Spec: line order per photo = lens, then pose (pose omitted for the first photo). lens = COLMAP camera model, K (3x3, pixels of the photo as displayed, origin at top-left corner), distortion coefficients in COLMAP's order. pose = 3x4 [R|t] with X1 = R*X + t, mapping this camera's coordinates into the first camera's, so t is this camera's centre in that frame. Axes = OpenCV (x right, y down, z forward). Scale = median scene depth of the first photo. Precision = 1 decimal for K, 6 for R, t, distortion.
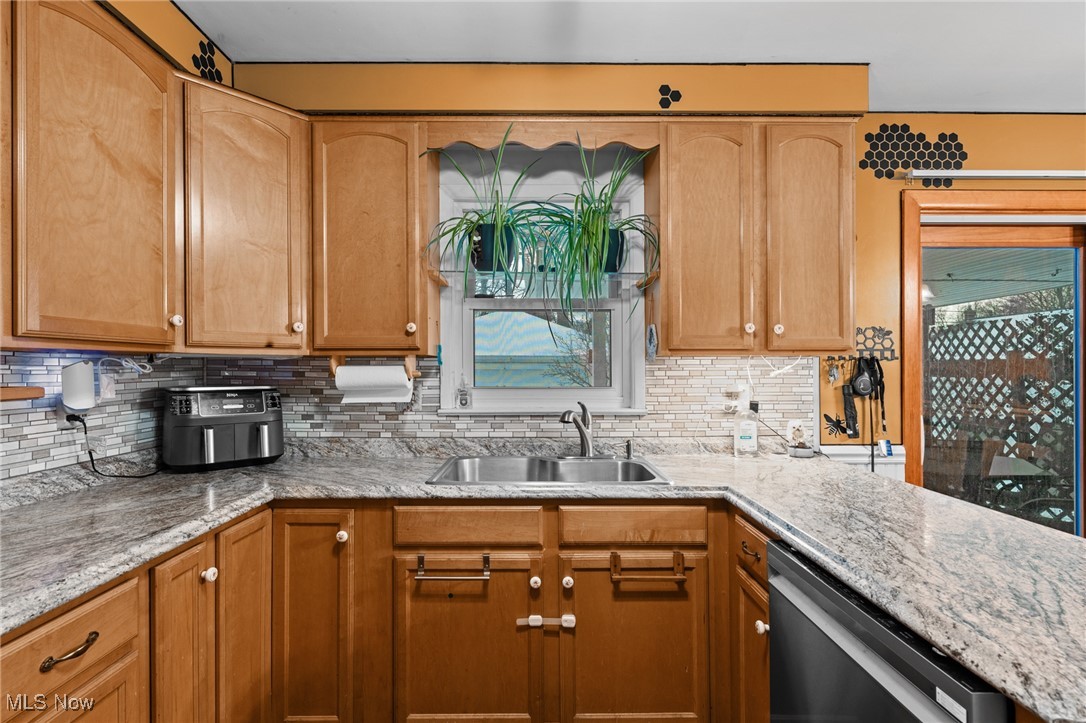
lens RADIAL K [[513.0, 0, 538.1], [0, 513.0, 367.2], [0, 0, 1]] dist [0.000587, -0.001039]
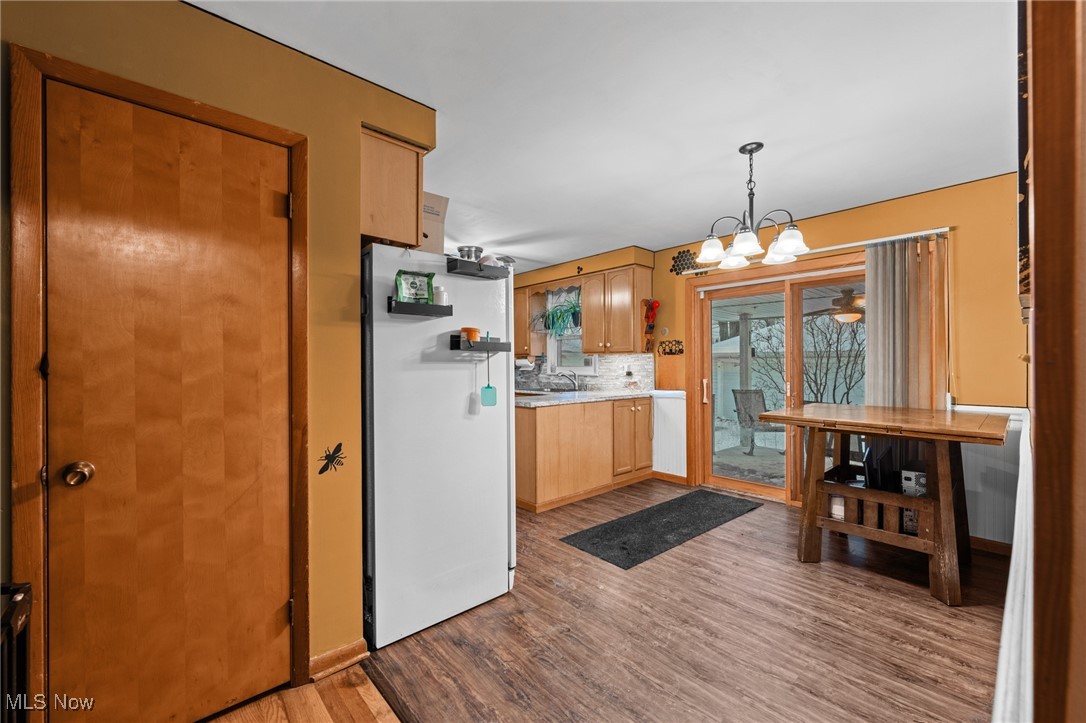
lens RADIAL K [[440.3, 0, 539.1], [0, 440.3, 365.4], [0, 0, 1]] dist [-0.000819, -0.000323]
pose [[0.665250, -0.000001, -0.746621, 2.091041], [0.004000, 0.999986, 0.003563, 0.031503], [0.746610, -0.005357, 0.665240, -0.944144]]
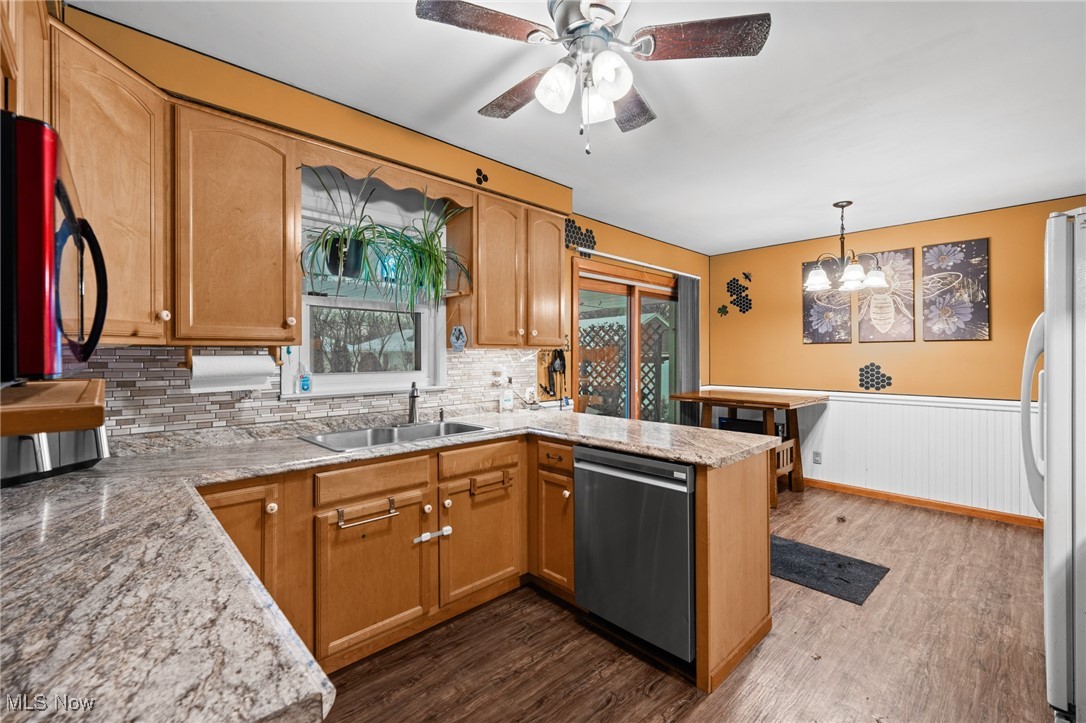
lens RADIAL K [[460.3, 0, 555.4], [0, 460.3, 354.5], [0, 0, 1]] dist [0.001504, -0.000741]
pose [[0.715579, -0.000936, 0.698531, -0.547328], [0.000802, 1.000000, 0.000518, -0.004612], [-0.698531, 0.000190, 0.715579, -0.128909]]
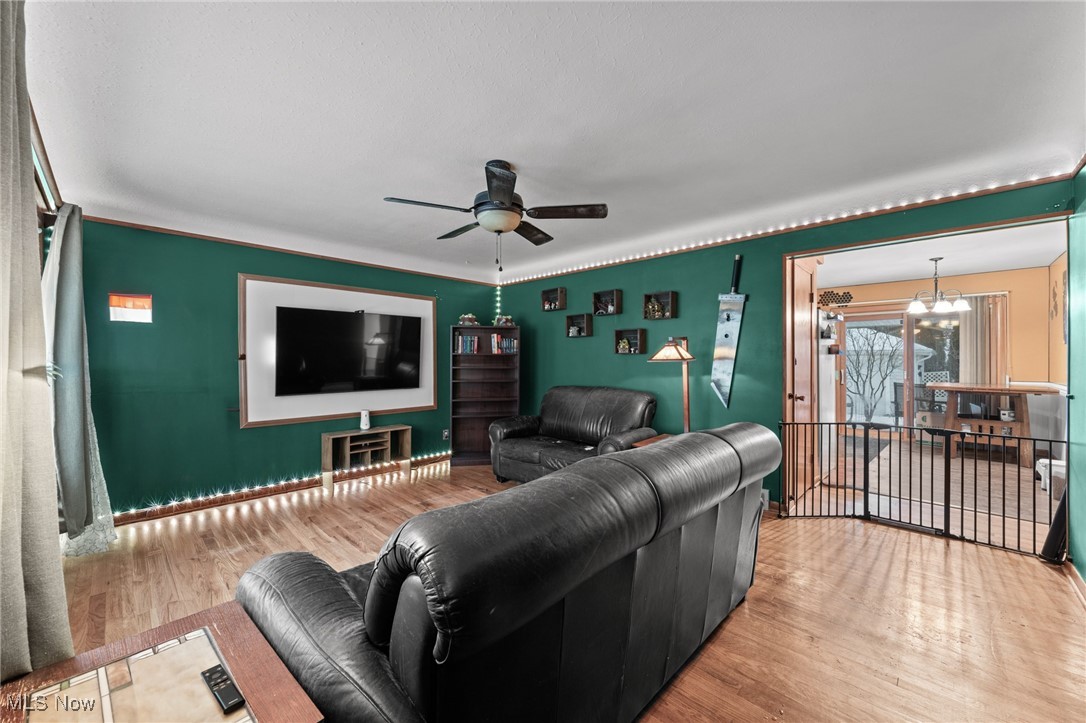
lens RADIAL K [[416.9, 0, 537.7], [0, 416.9, 361.4], [0, 0, 1]] dist [-0.001156, 0.000273]
pose [[0.712617, 0.003177, -0.701546, 1.592307], [0.000501, 0.999987, 0.005038, 0.025601], [0.701553, -0.003942, 0.712607, -3.207701]]
